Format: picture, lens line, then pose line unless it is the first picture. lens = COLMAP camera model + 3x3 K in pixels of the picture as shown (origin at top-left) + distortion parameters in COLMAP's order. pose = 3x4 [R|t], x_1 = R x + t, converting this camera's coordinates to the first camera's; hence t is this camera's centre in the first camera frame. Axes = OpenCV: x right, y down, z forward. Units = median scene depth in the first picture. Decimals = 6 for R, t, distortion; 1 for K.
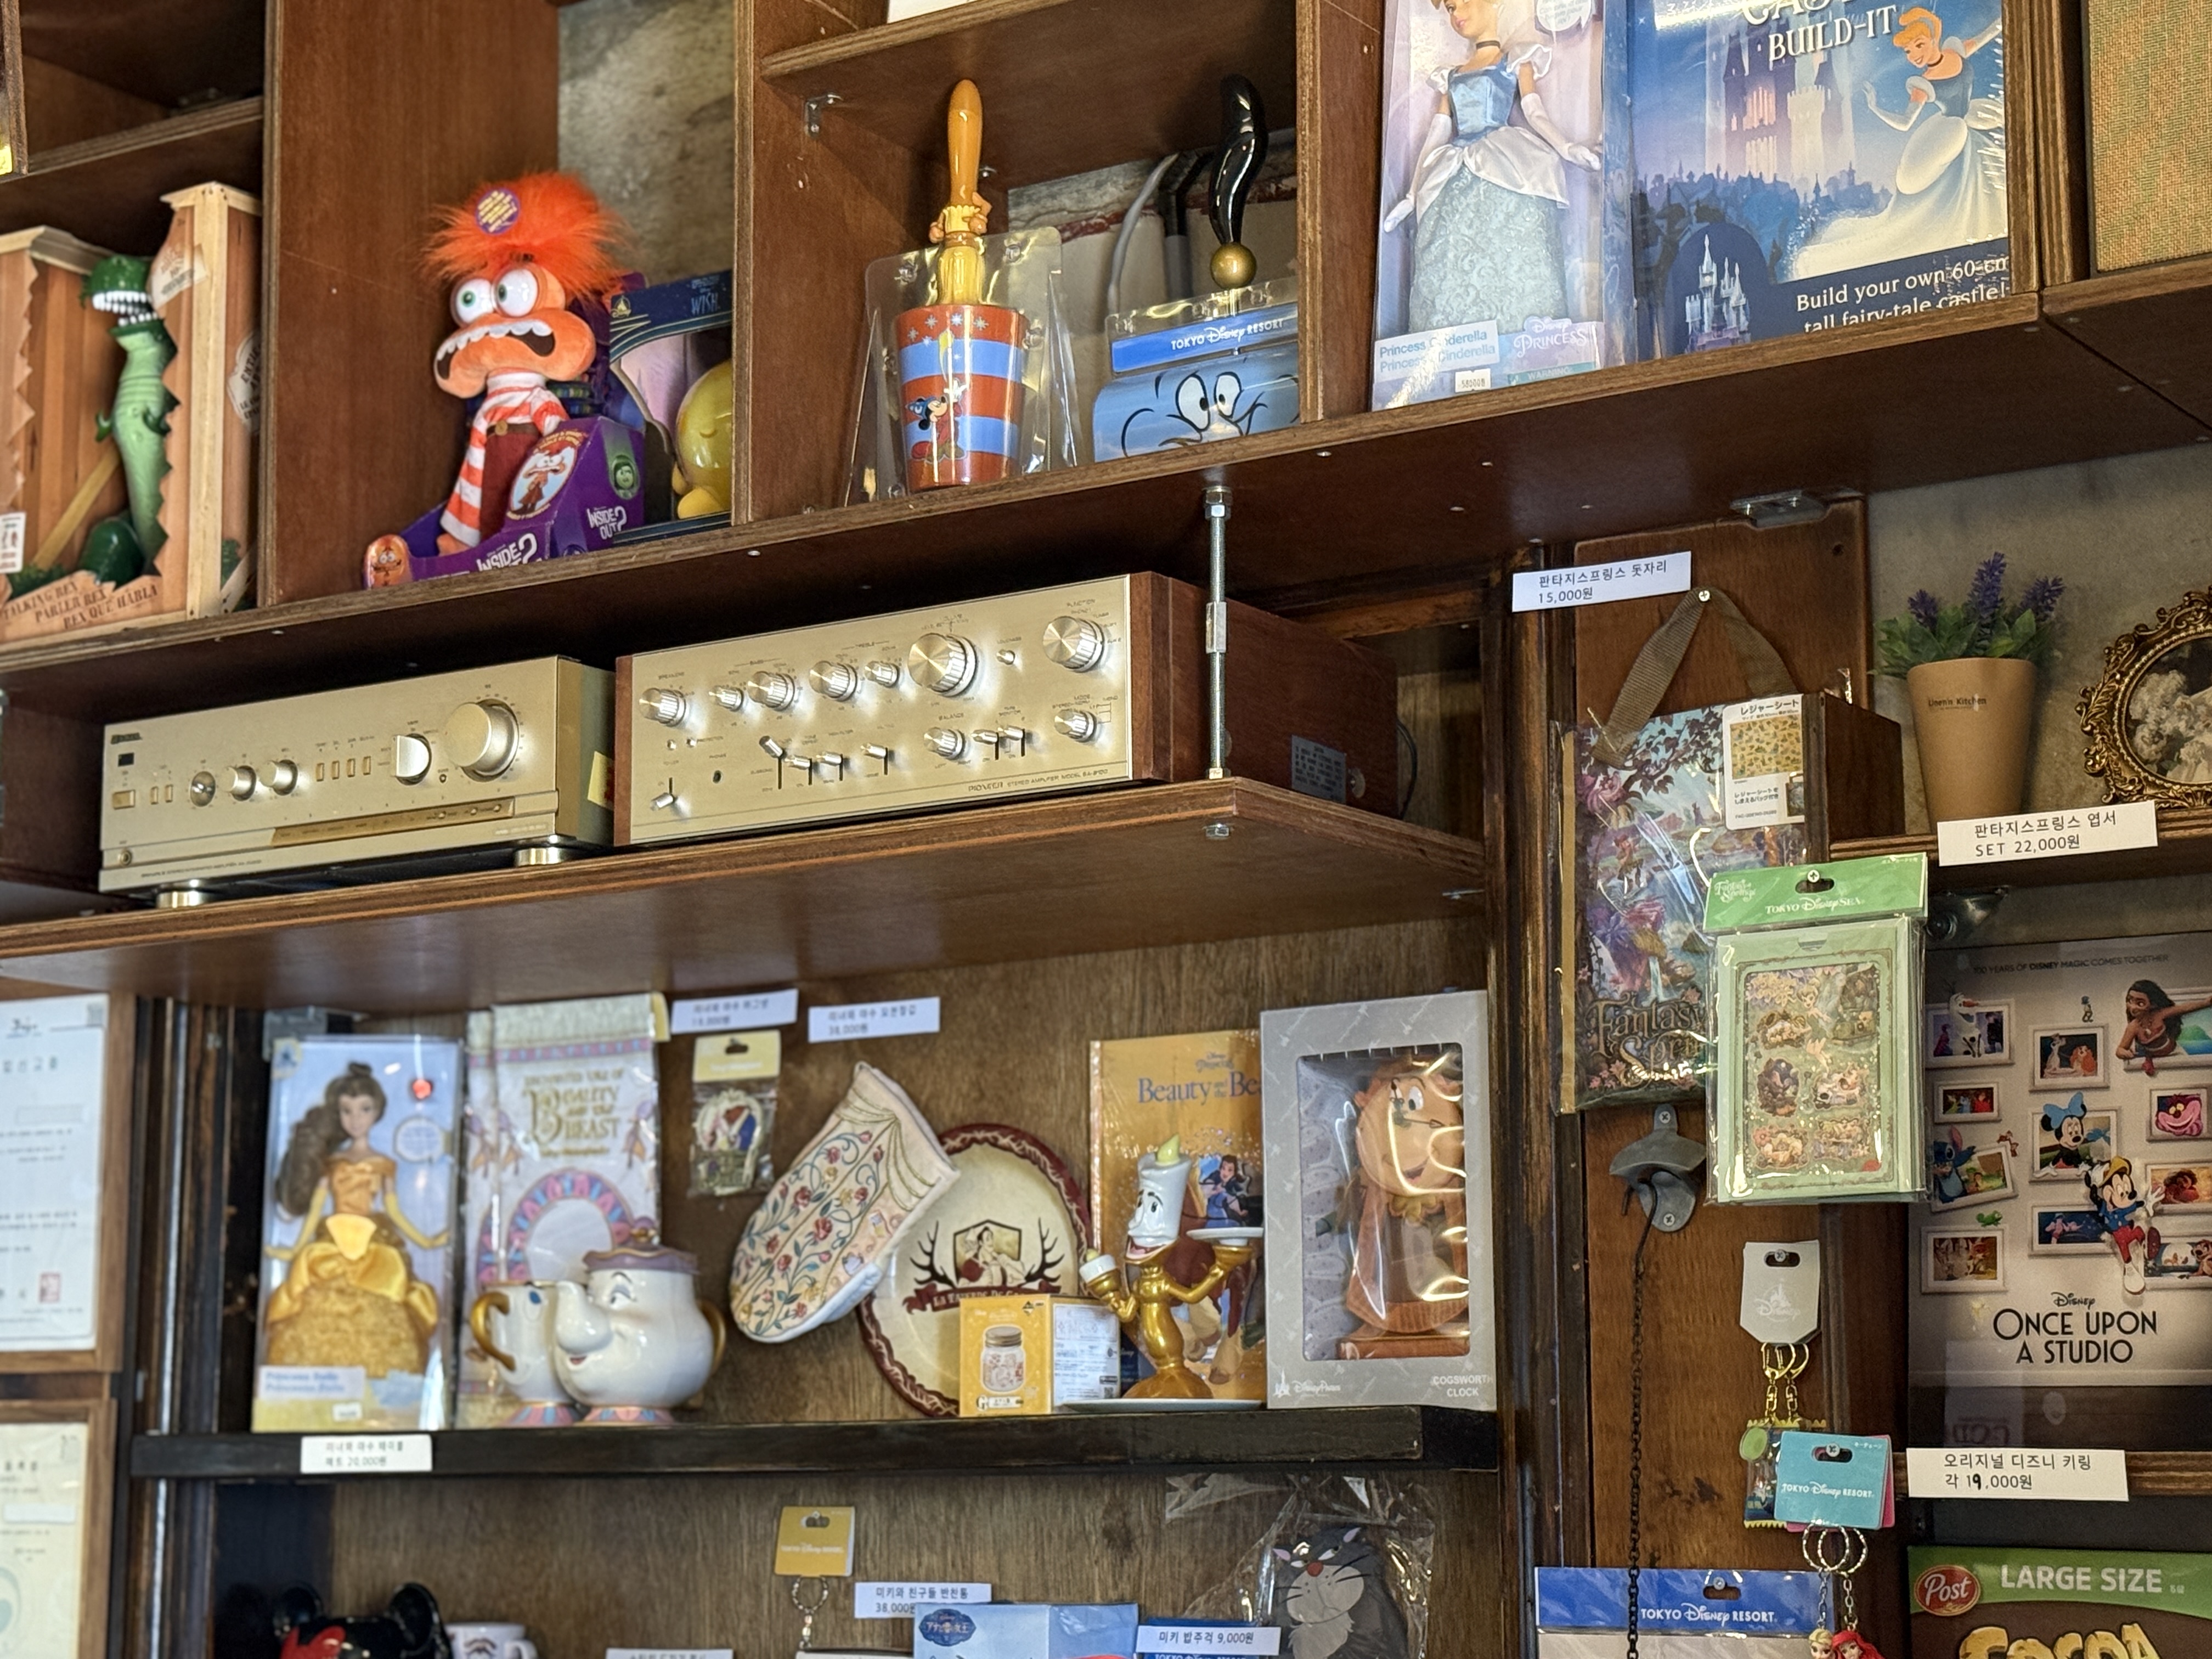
lens RADIAL K [[3956.9, 0, 1104.5], [0, 3956.9, 824.8], [0, 0, 1]] dist [0.207742, 0.000000]
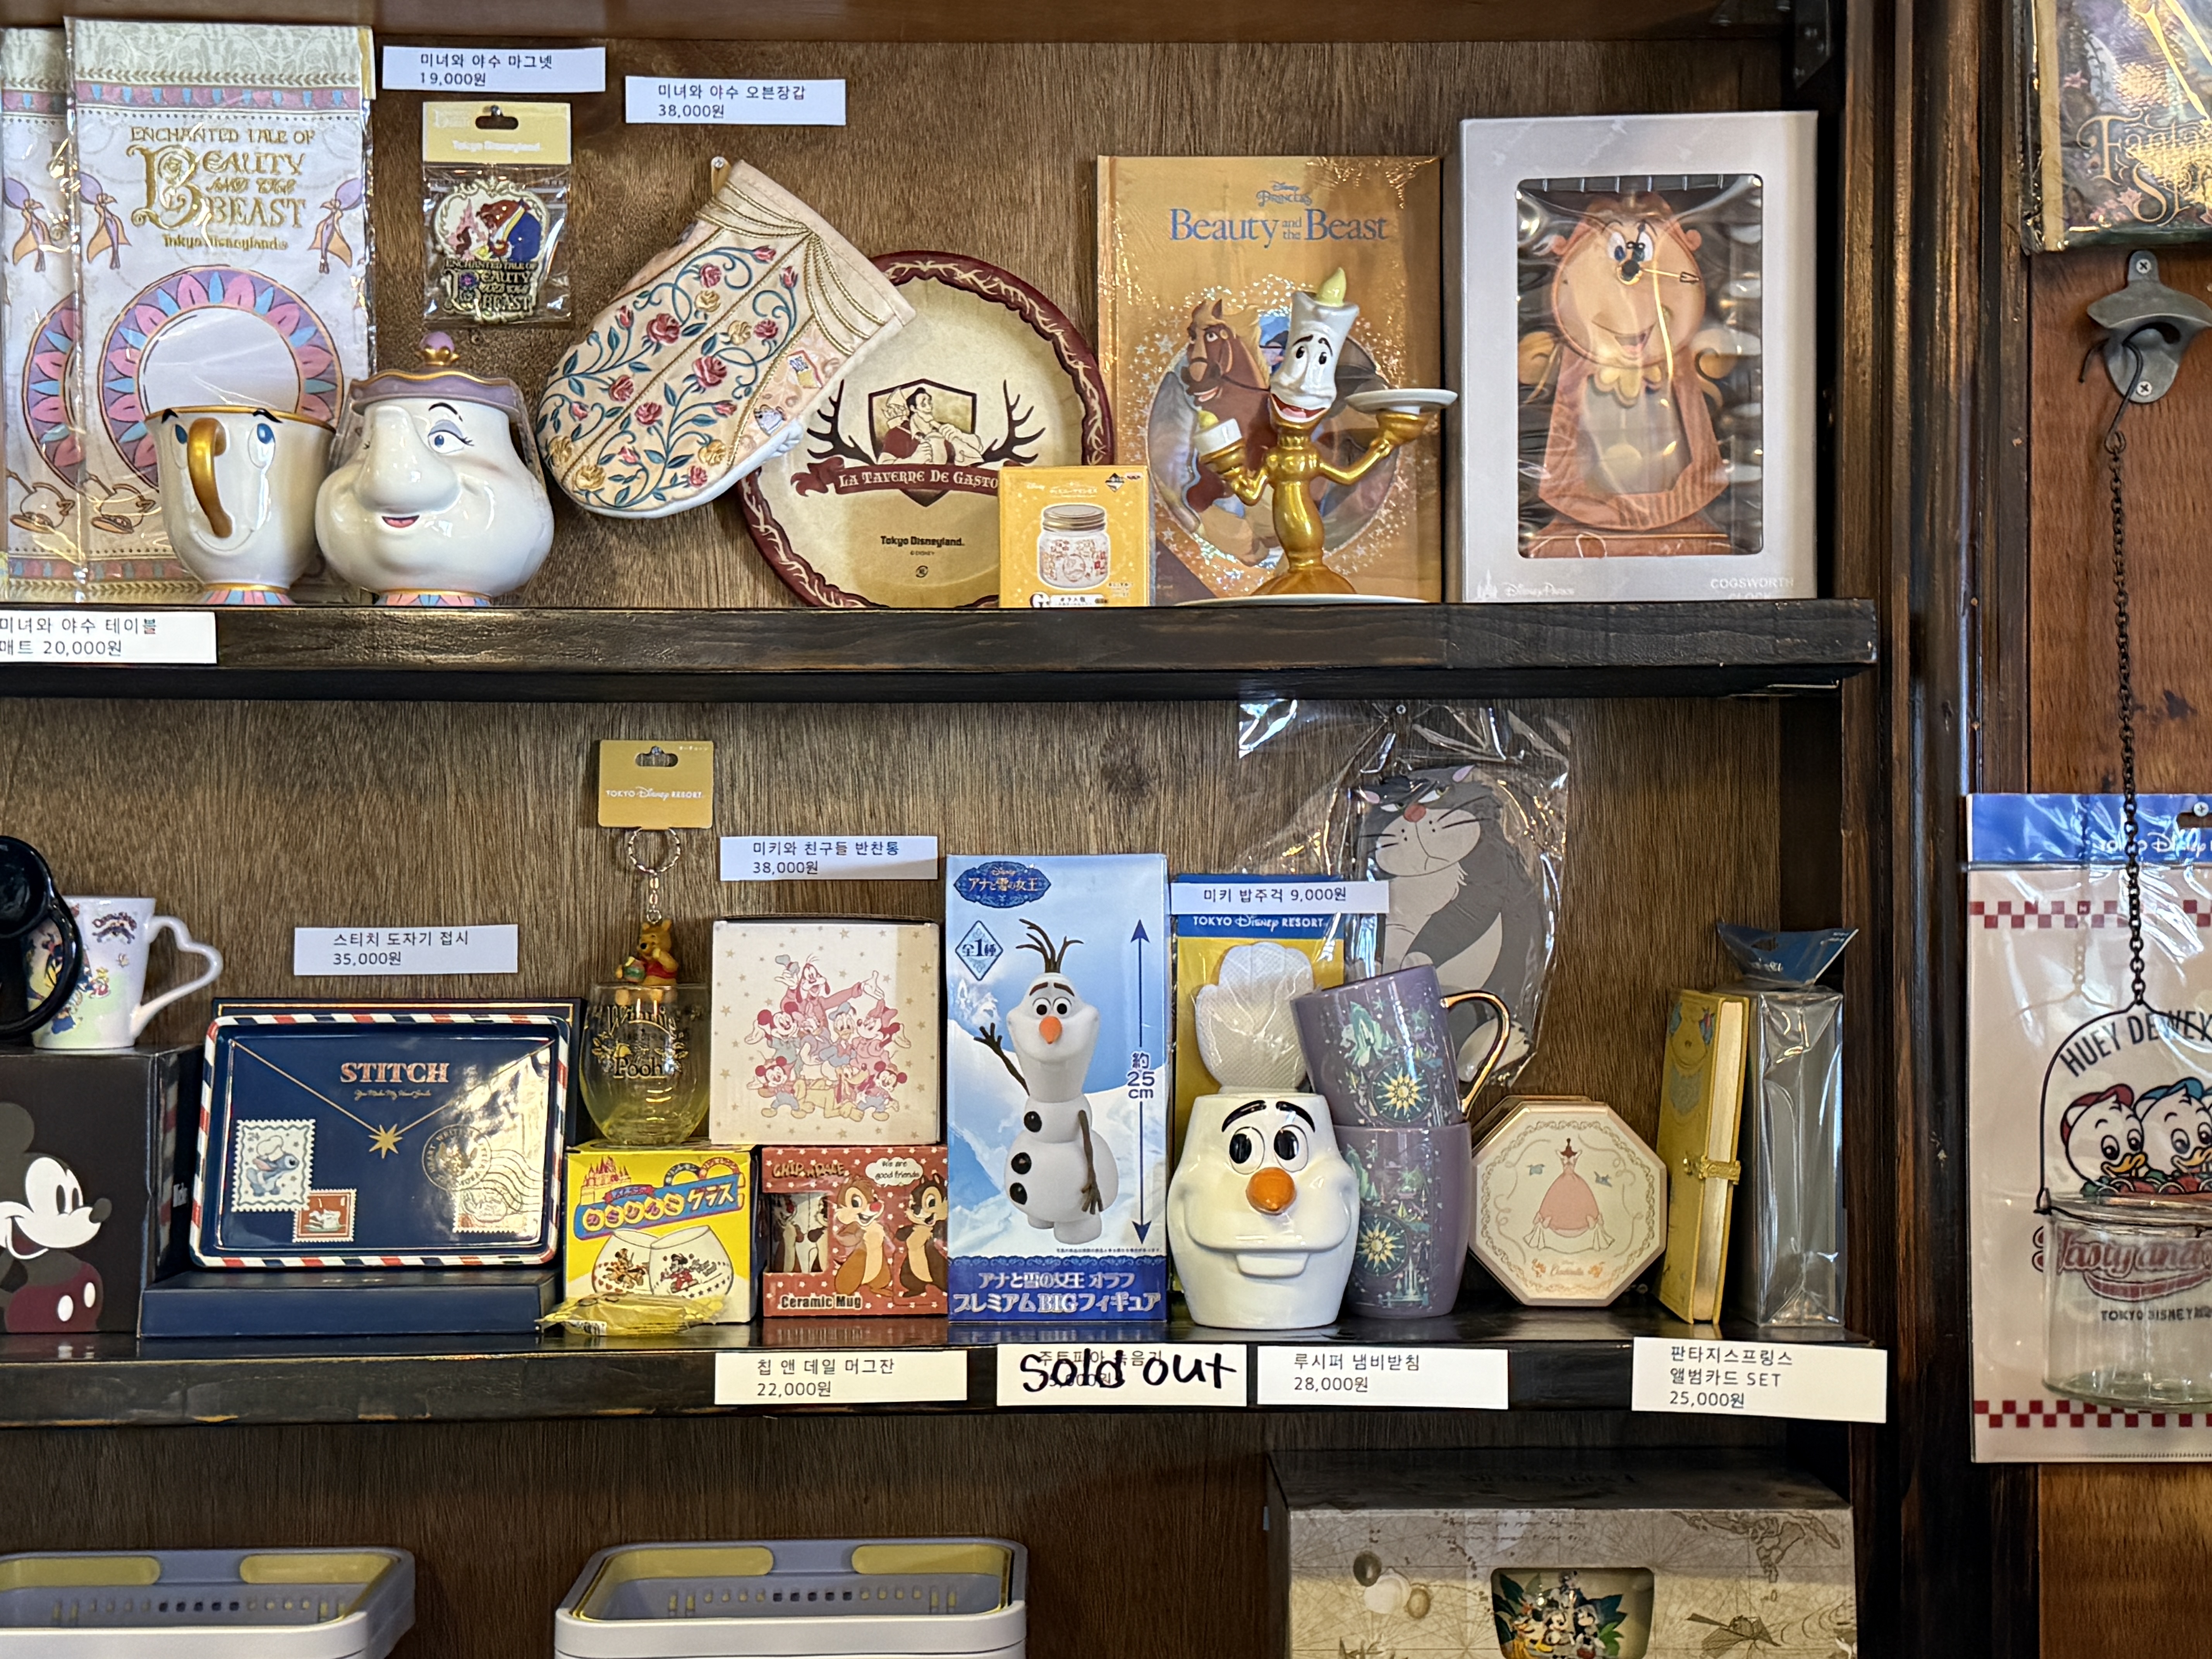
lens RADIAL K [[2960.5, 0, 1103.9], [0, 2960.5, 836.0], [0, 0, 1]] dist [0.102737, 0.000000]
pose [[0.815370, 0.005518, 0.578914, -0.354064], [-0.096663, 0.987216, 0.126735, 0.117235], [-0.570814, -0.159295, 0.805479, 0.528820]]
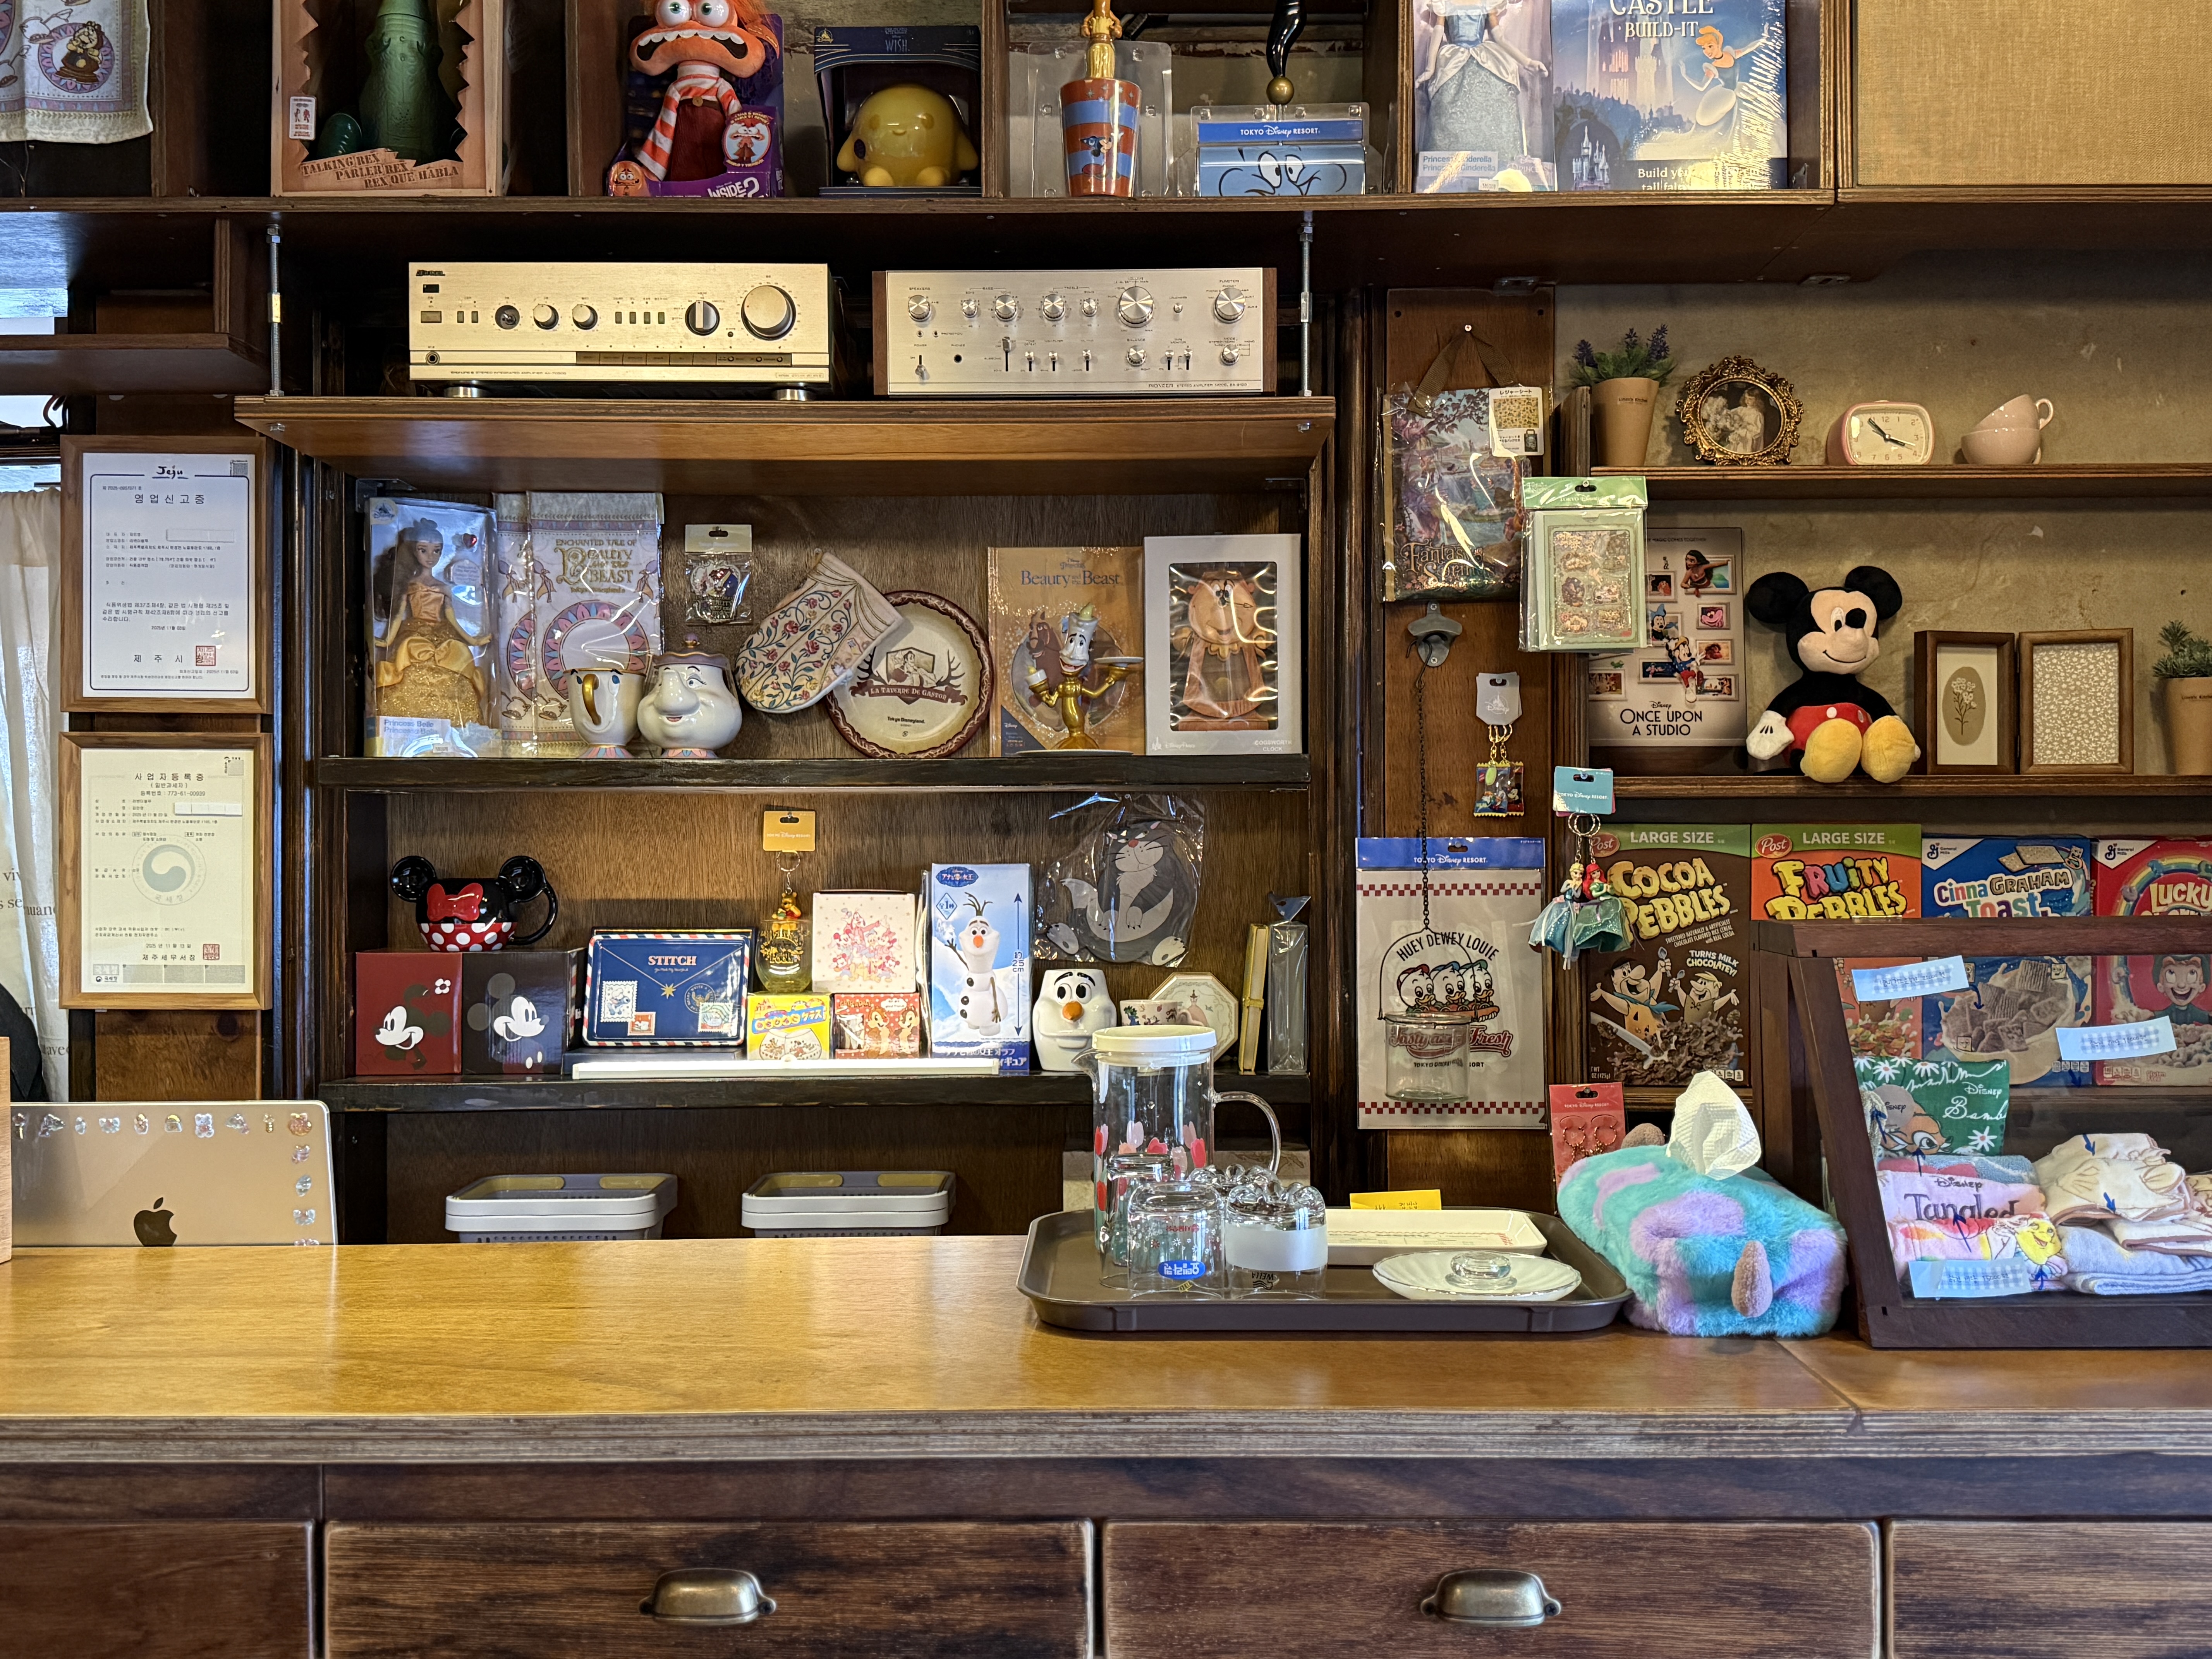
lens RADIAL K [[1987.7, 0, 1104.5], [0, 1987.7, 830.3], [0, 0, 1]] dist [0.111429, -0.190984]
pose [[0.830986, 0.001374, 0.556291, -0.461306], [-0.091957, 0.986579, 0.134928, 0.057297], [-0.548640, -0.163278, 0.819960, 0.252375]]
